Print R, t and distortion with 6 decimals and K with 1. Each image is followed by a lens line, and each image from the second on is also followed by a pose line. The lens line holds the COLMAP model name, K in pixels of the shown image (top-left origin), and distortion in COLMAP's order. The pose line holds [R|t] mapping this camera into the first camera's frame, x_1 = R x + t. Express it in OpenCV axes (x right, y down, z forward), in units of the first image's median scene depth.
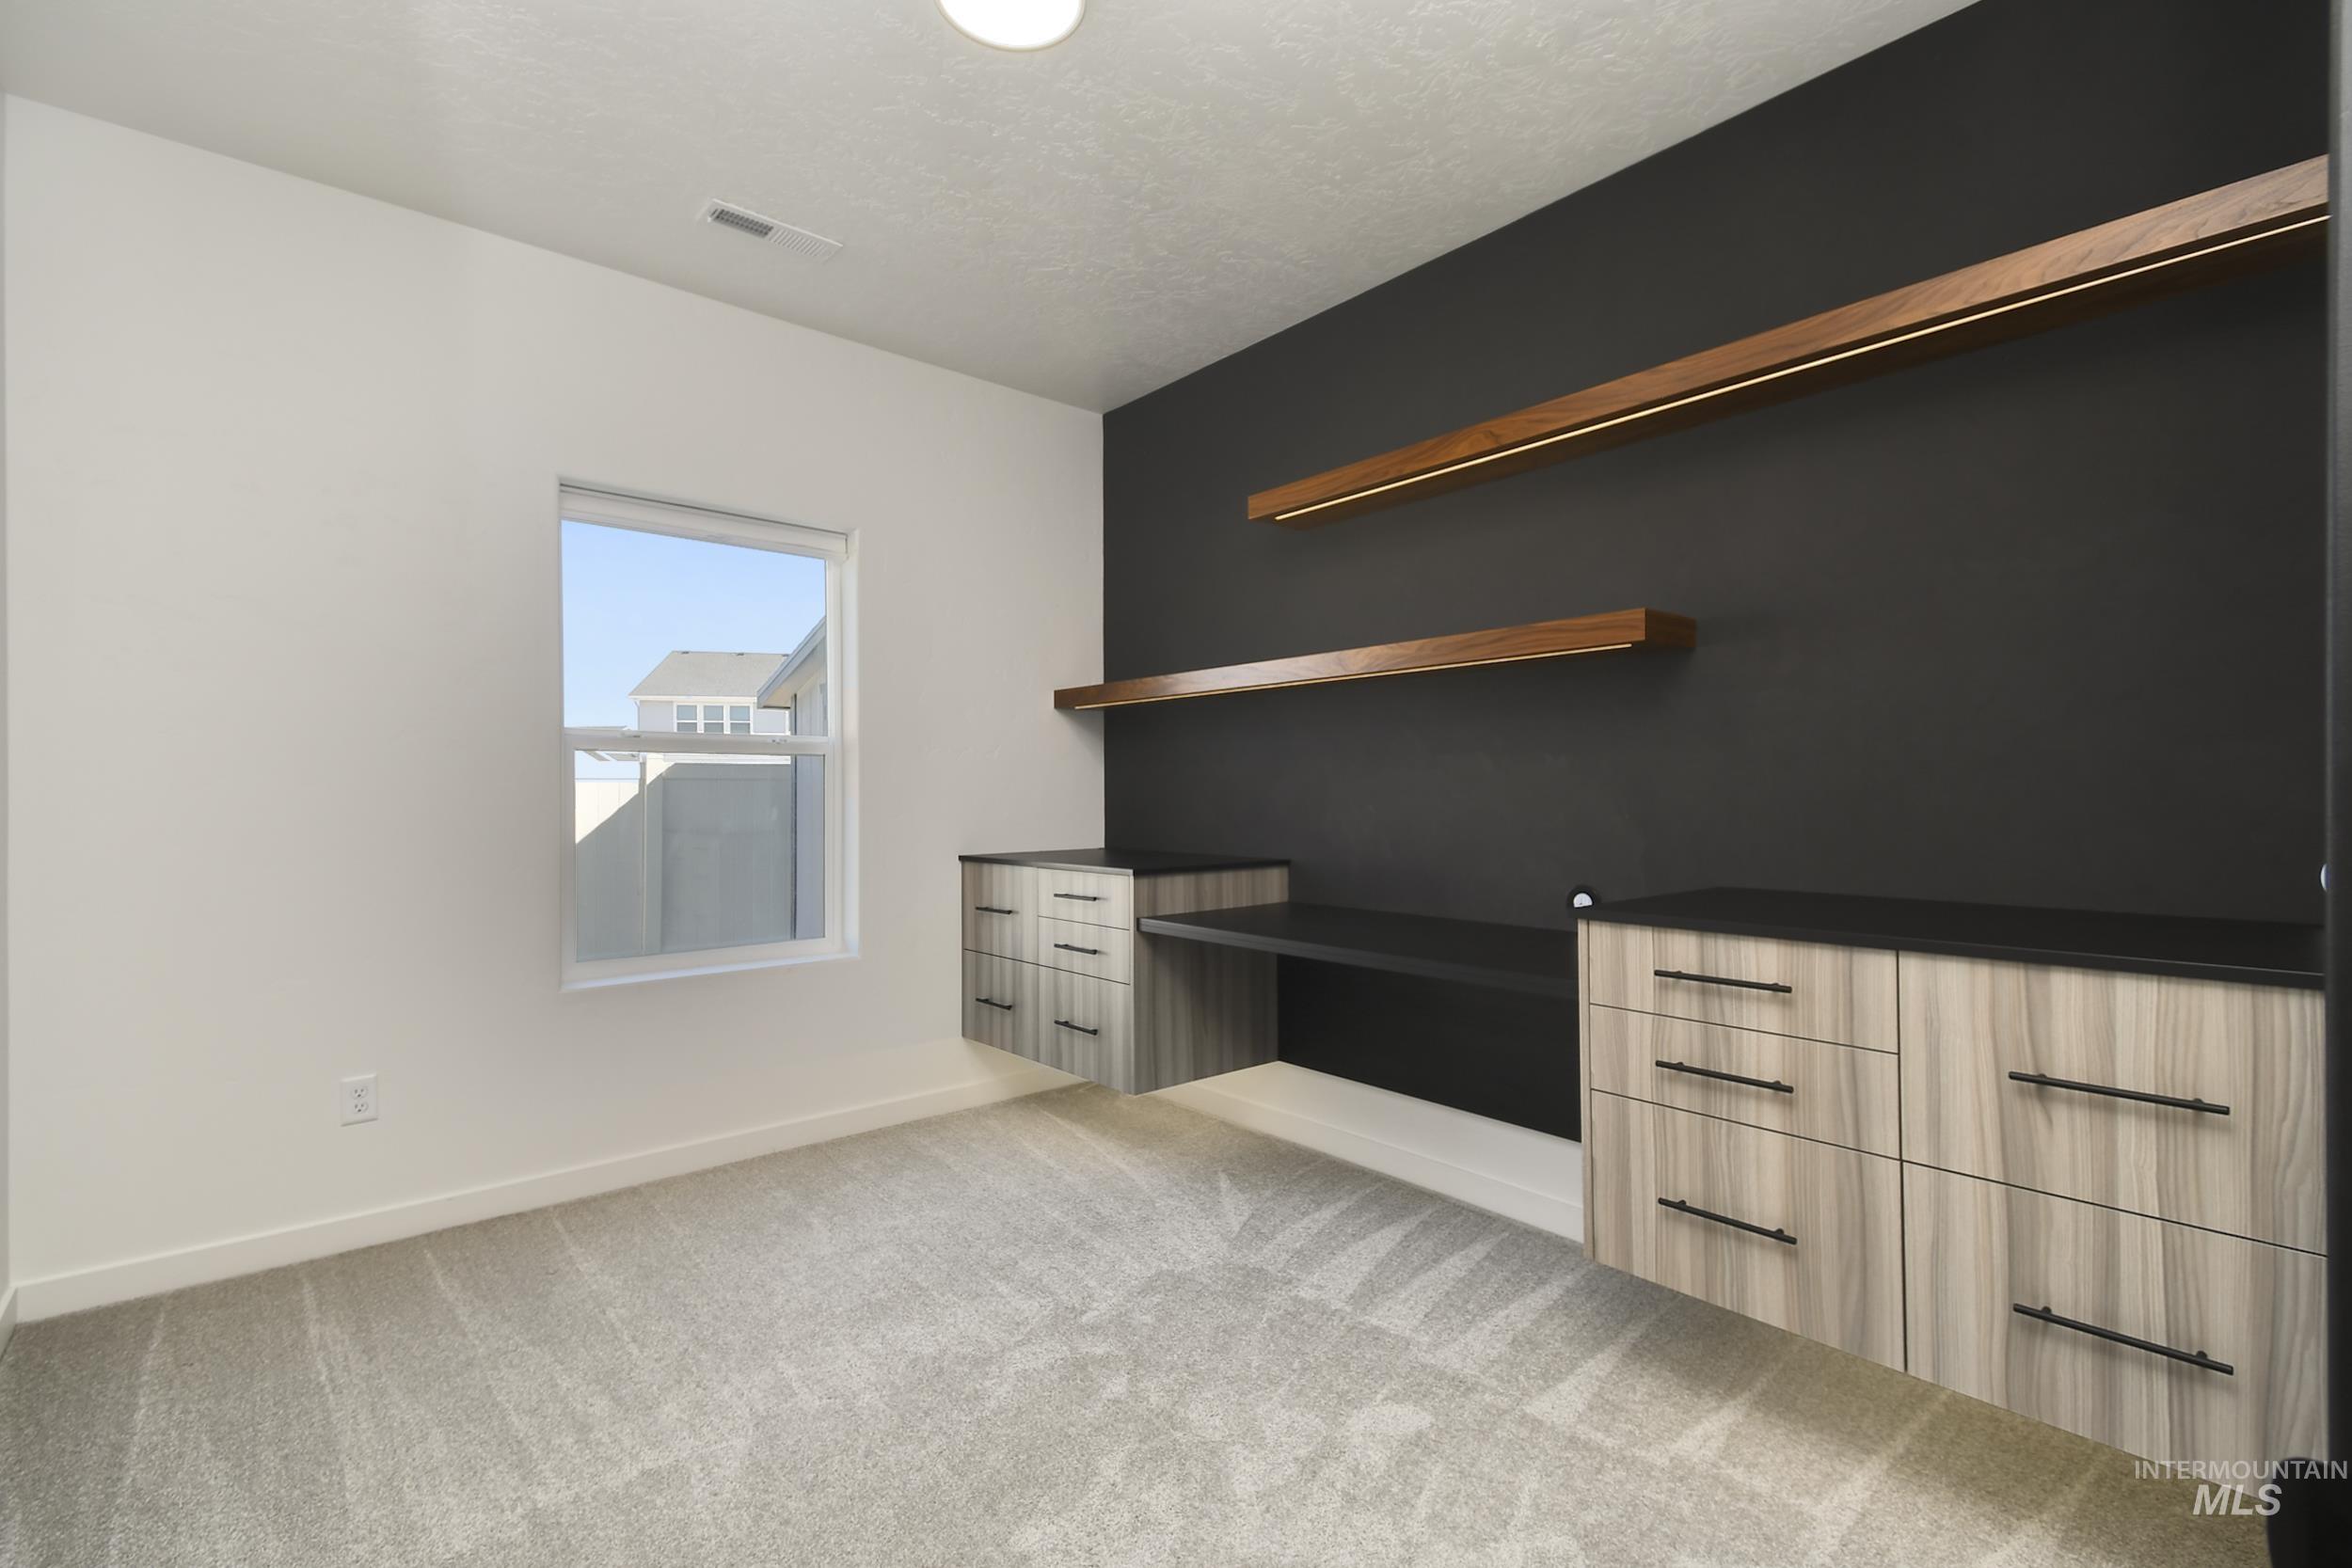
lens RADIAL K [[1003.7, 0, 1155.3], [0, 1003.7, 790.4], [0, 0, 1]] dist [0.001347, 0.000023]
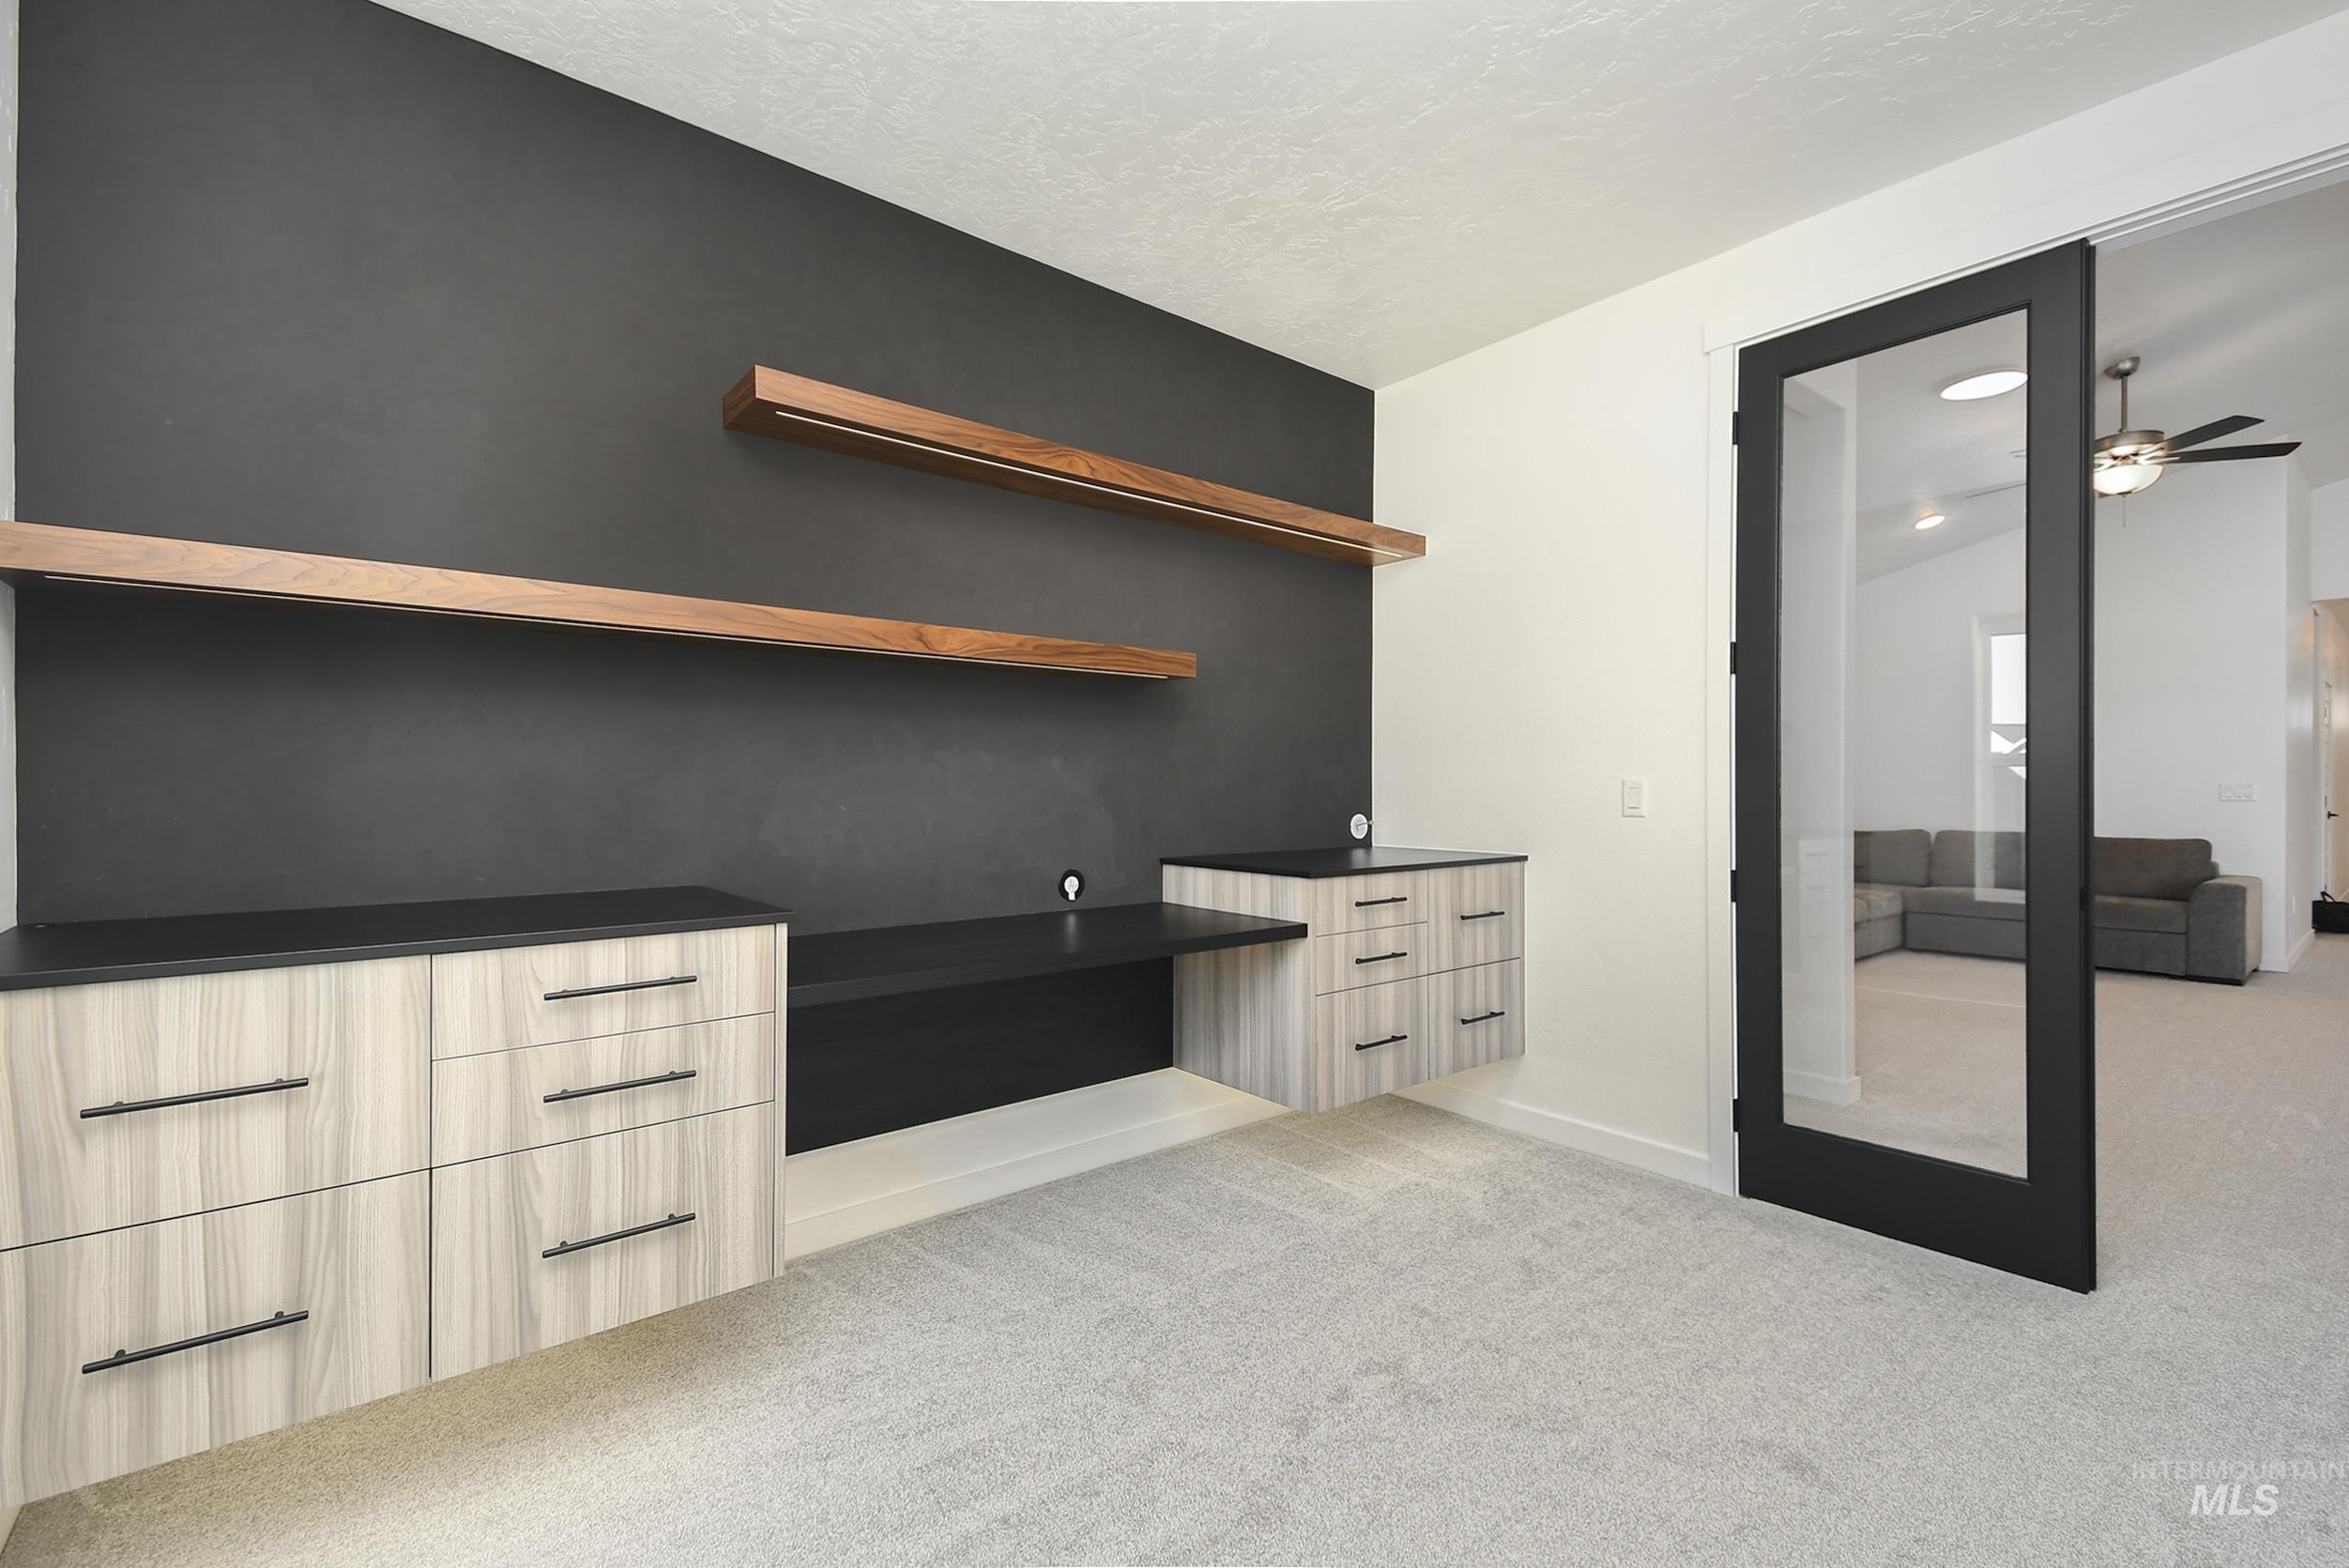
lens RADIAL K [[1002.5, 0, 1165.9], [0, 1002.5, 790.4], [0, 0, 1]] dist [0.001347, 0.000023]
pose [[0.017682, 0.003037, 0.999839, -1.048723], [-0.000810, 0.999995, -0.003023, 0.008050], [-0.999843, -0.000756, 0.017684, 1.236759]]
